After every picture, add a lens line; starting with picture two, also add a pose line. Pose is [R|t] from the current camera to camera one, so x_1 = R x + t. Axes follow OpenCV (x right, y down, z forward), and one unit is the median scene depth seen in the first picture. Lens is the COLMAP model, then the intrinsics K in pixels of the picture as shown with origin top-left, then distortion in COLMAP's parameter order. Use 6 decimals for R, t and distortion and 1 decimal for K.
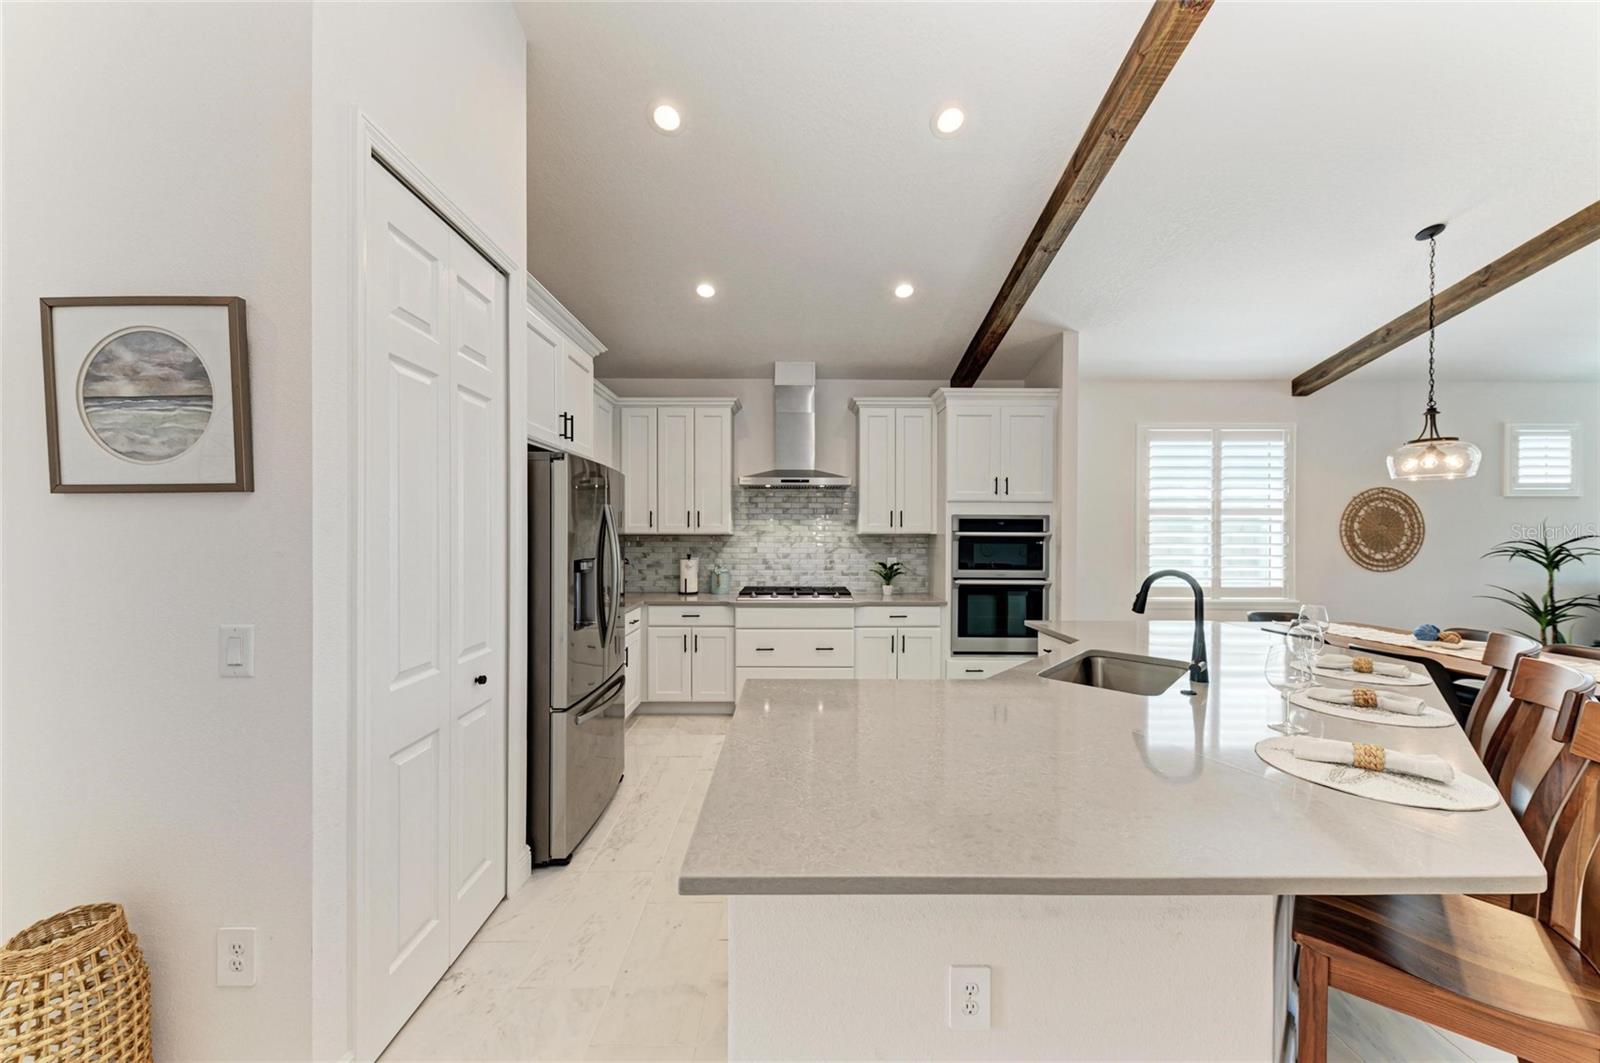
lens RADIAL K [[595.7, 0, 802.5], [0, 595.7, 541.0], [0, 0, 1]] dist [0.002490, 0.000074]
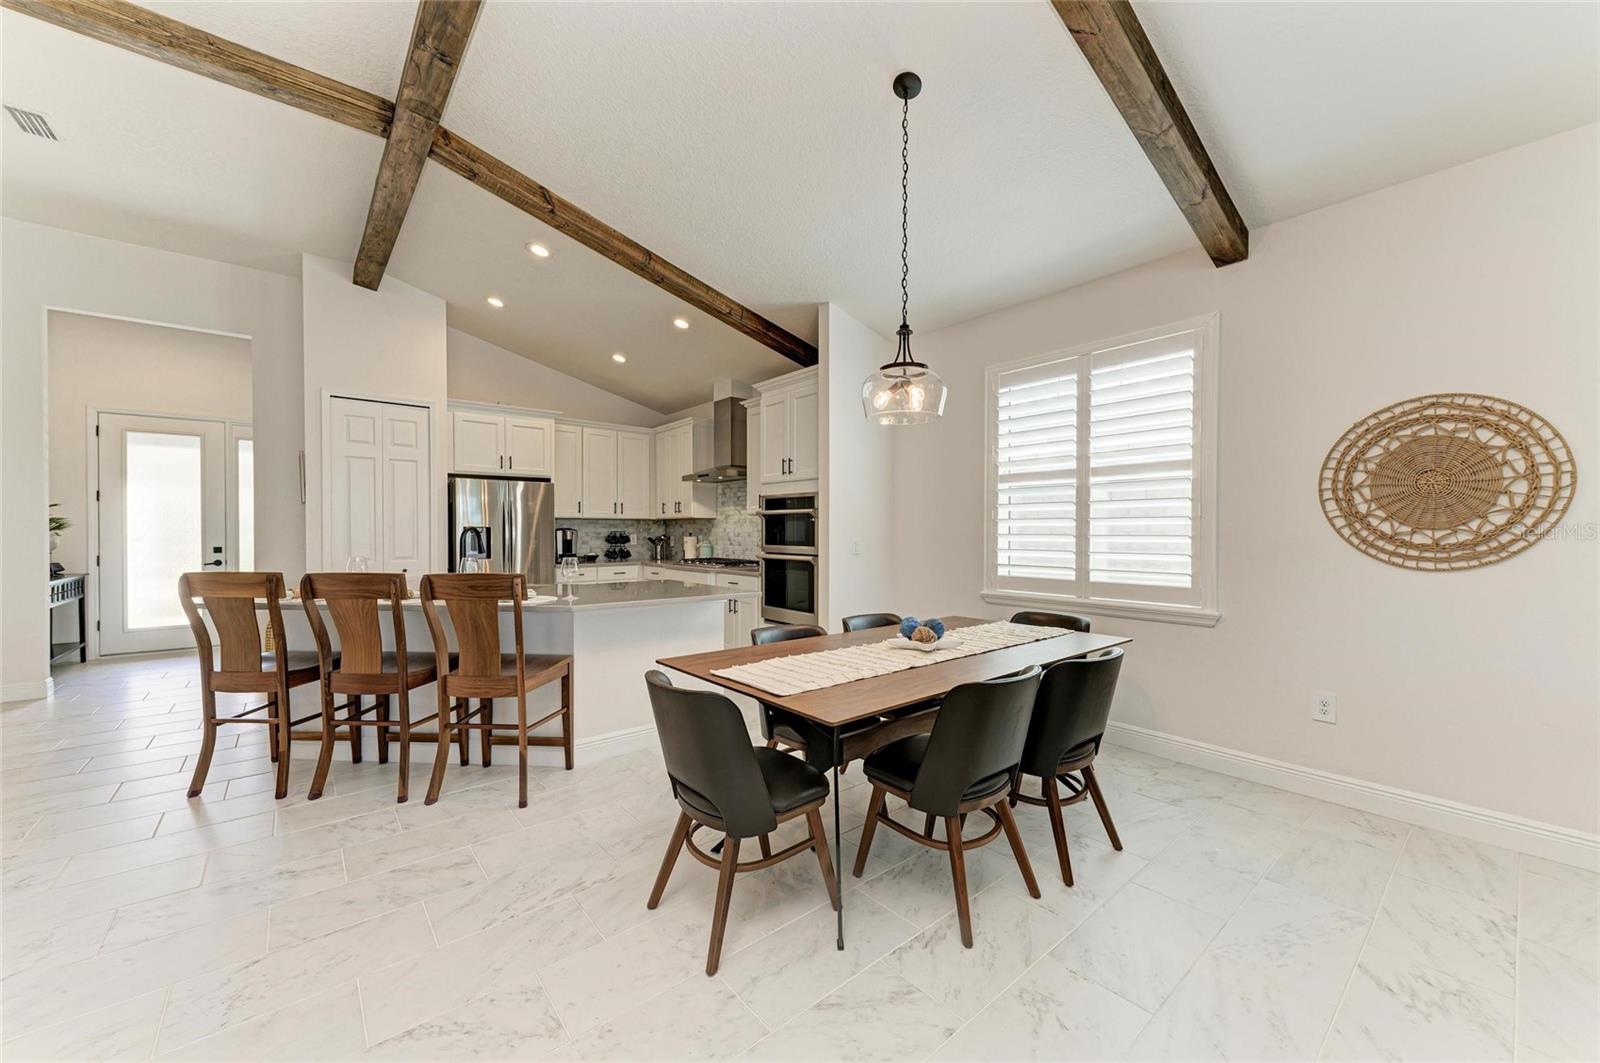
lens RADIAL K [[606.3, 0, 790.4], [0, 606.3, 535.8], [0, 0, 1]] dist [0.008316, -0.003237]
pose [[0.622987, 0.004455, -0.782219, 1.037782], [-0.006103, 0.999981, 0.000834, 0.025995], [0.782208, 0.004254, 0.623002, 0.292208]]
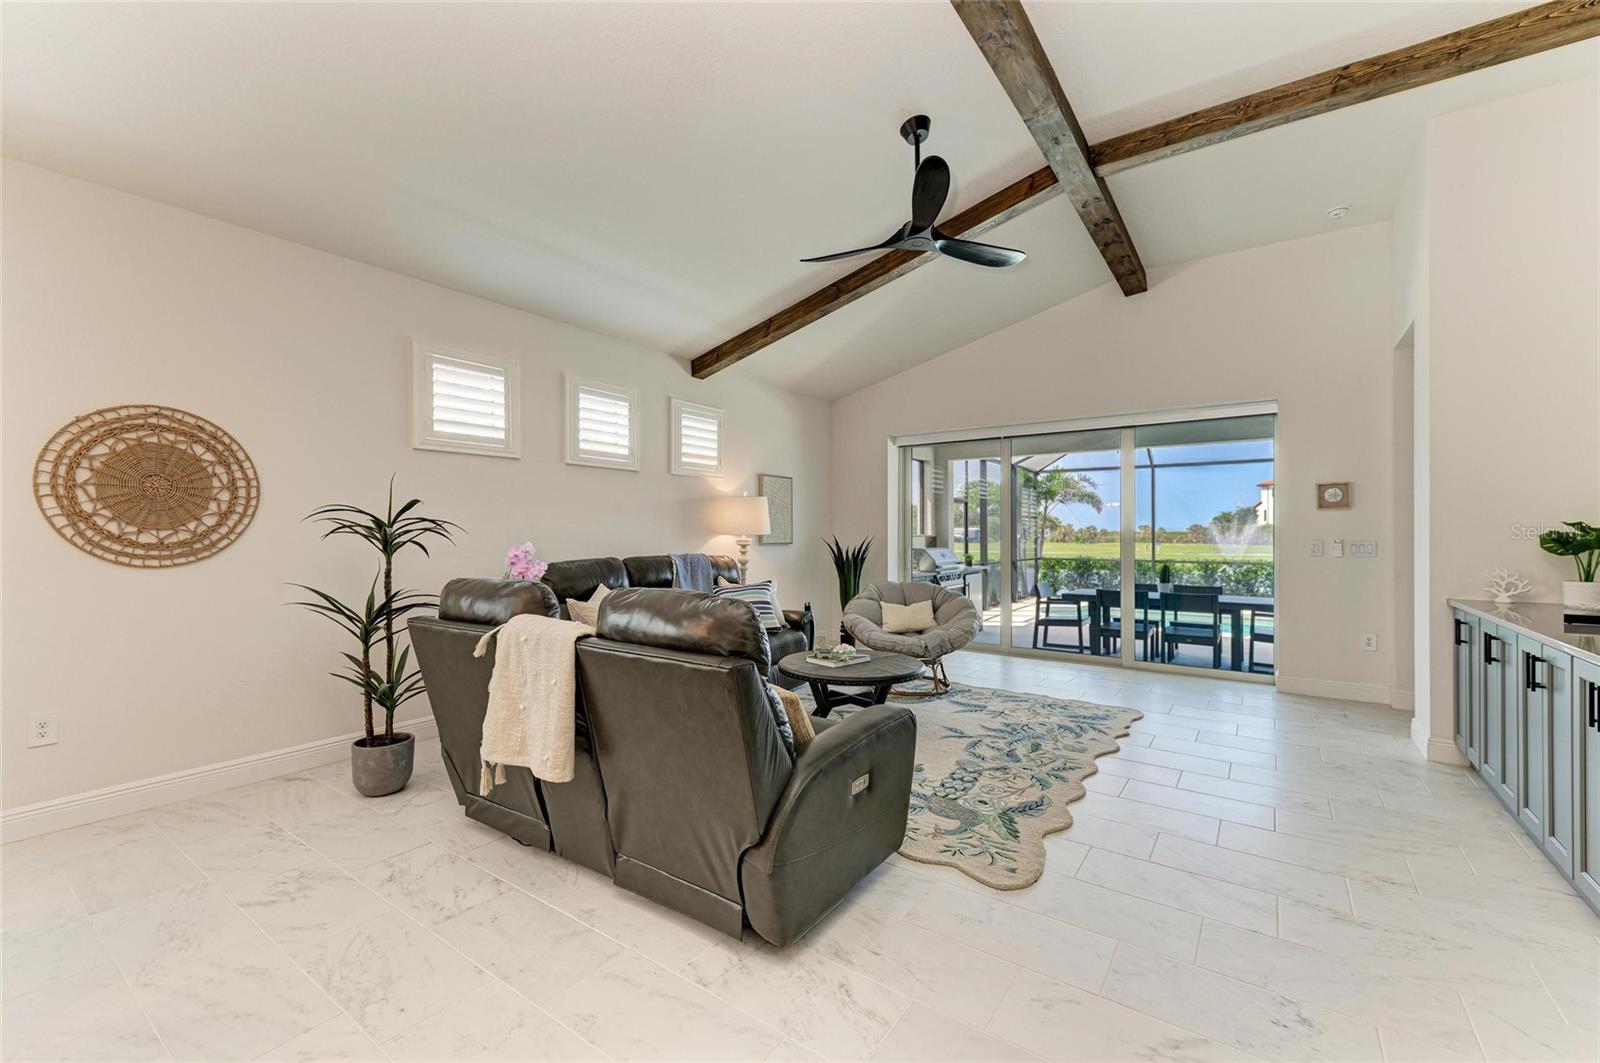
lens RADIAL K [[668.5, 0, 807.0], [0, 668.5, 529.8], [0, 0, 1]] dist [0.009310, -0.000504]
pose [[0.580627, 0.000930, 0.814169, 0.825486], [0.010217, 0.999912, -0.008428, 0.029142], [-0.814105, 0.013212, 0.580567, 0.198860]]
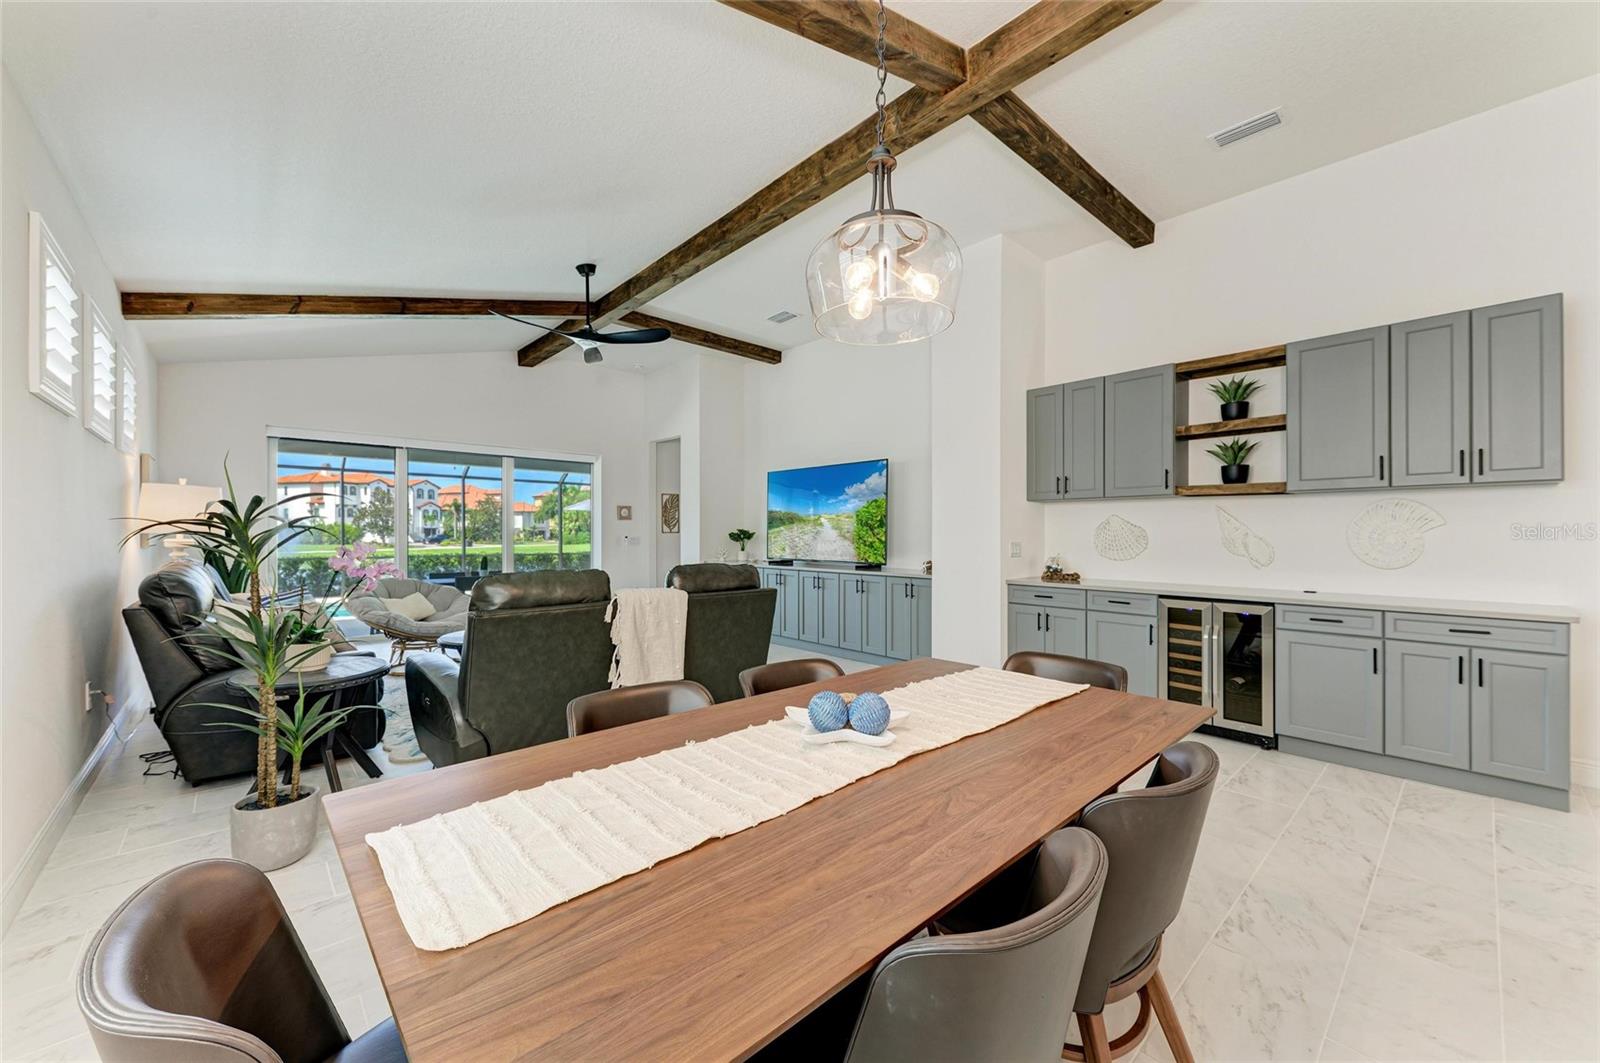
lens RADIAL K [[606.3, 0, 797.8], [0, 606.3, 534.8], [0, 0, 1]] dist [0.008316, -0.003237]
pose [[-0.666431, -0.006733, 0.745536, 0.521897], [0.003676, 0.999917, 0.012317, 0.020366], [-0.745557, 0.010949, -0.666352, 0.878581]]
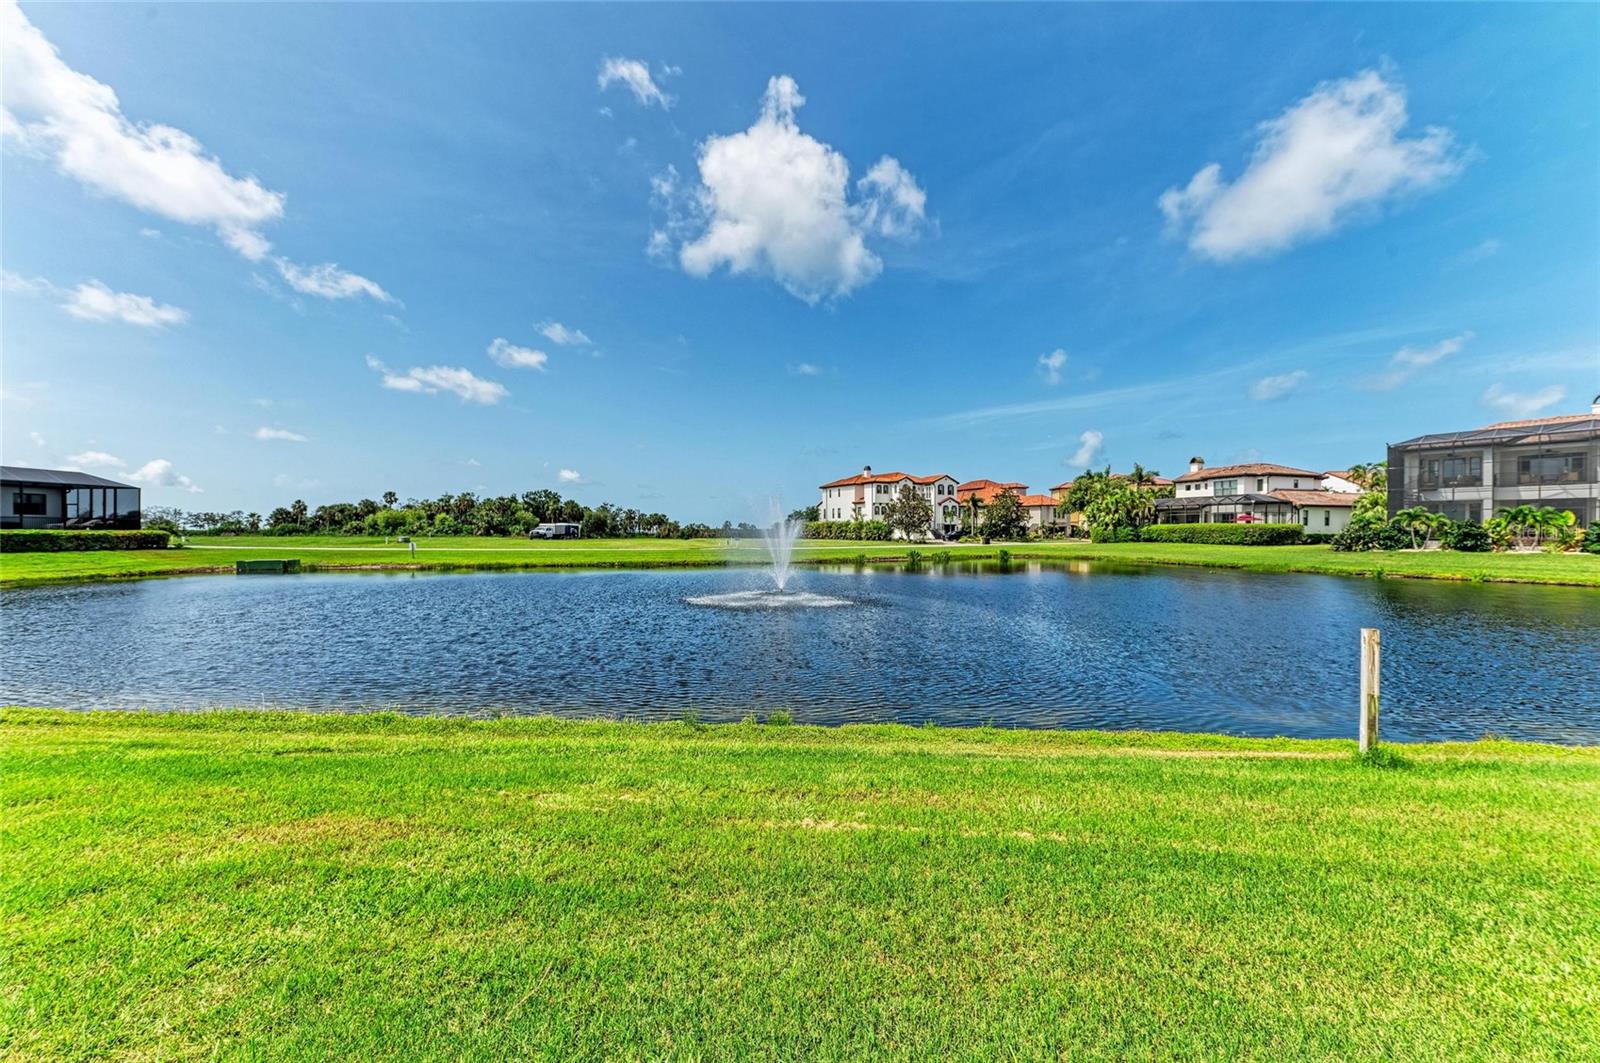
lens RADIAL K [[606.3, 0, 811.9], [0, 606.3, 534.2], [0, 0, 1]] dist [0.008316, -0.003237]
pose [[0.041865, -0.011108, 0.999062, 3.455118], [0.010834, 0.999884, 0.010663, 0.054168], [-0.999065, 0.010378, 0.041980, 0.254106]]
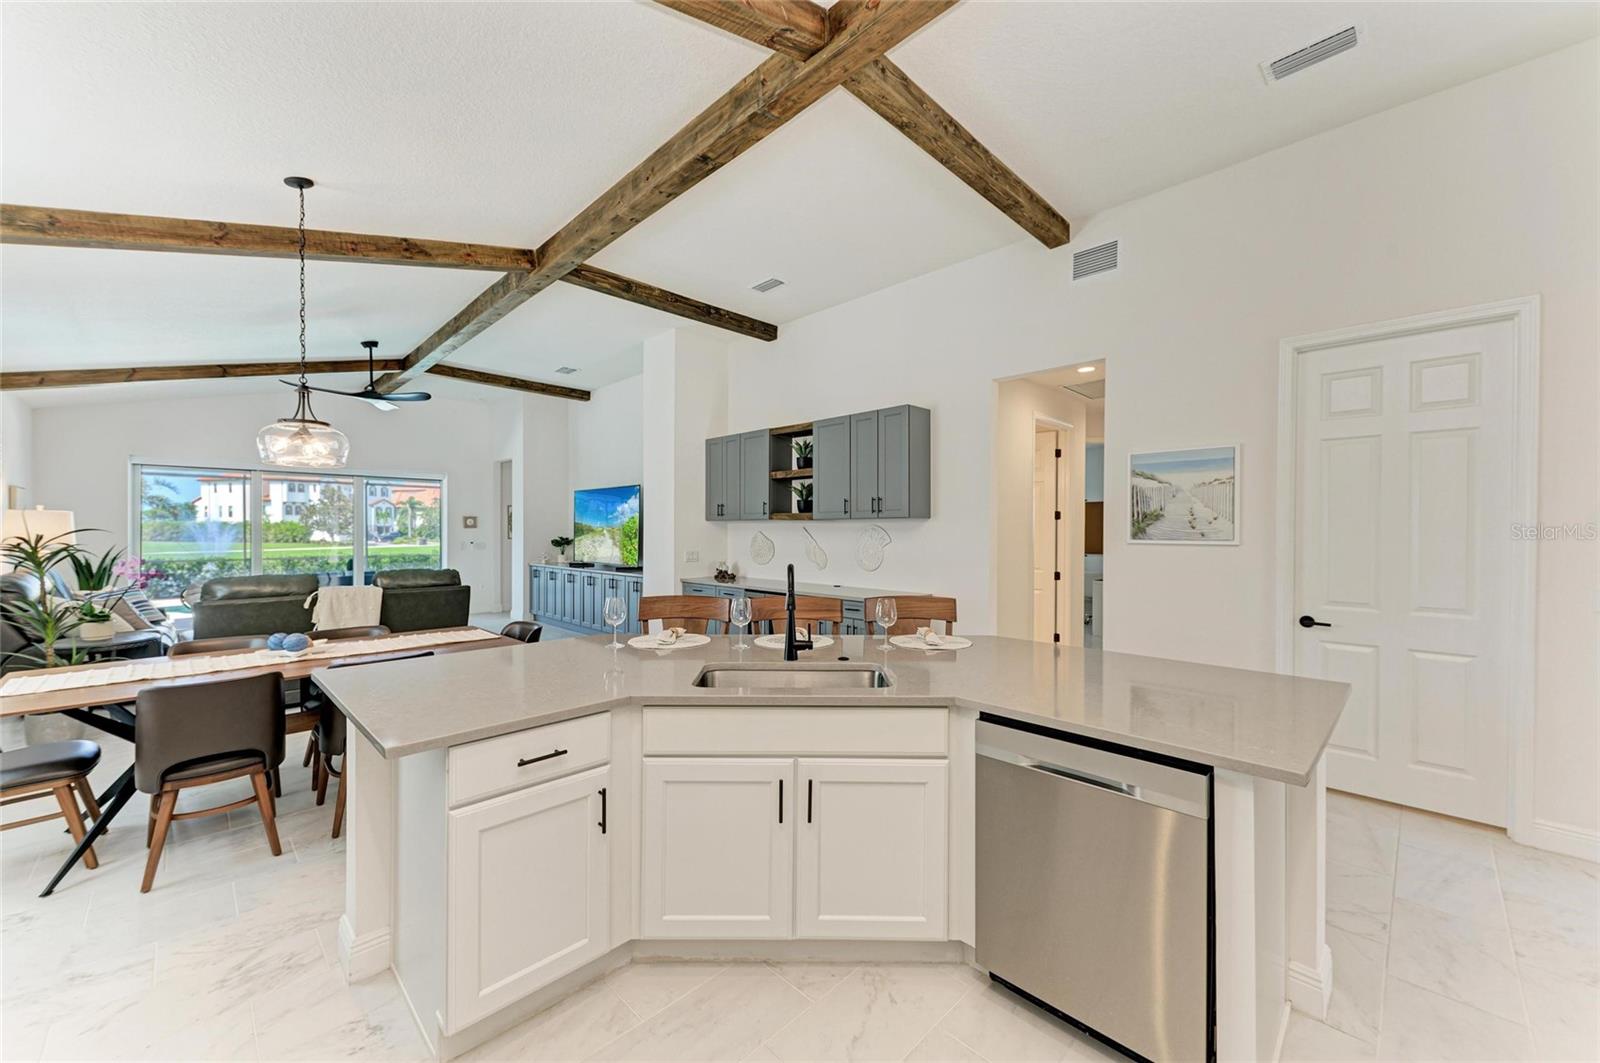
lens RADIAL K [[606.3, 0, 806.7], [0, 606.3, 533.3], [0, 0, 1]] dist [0.008316, -0.003237]
pose [[-0.704737, -0.008697, 0.709415, -0.068948], [0.003095, 0.999878, 0.015333, -0.011238], [-0.709462, 0.013001, -0.704624, 0.741344]]
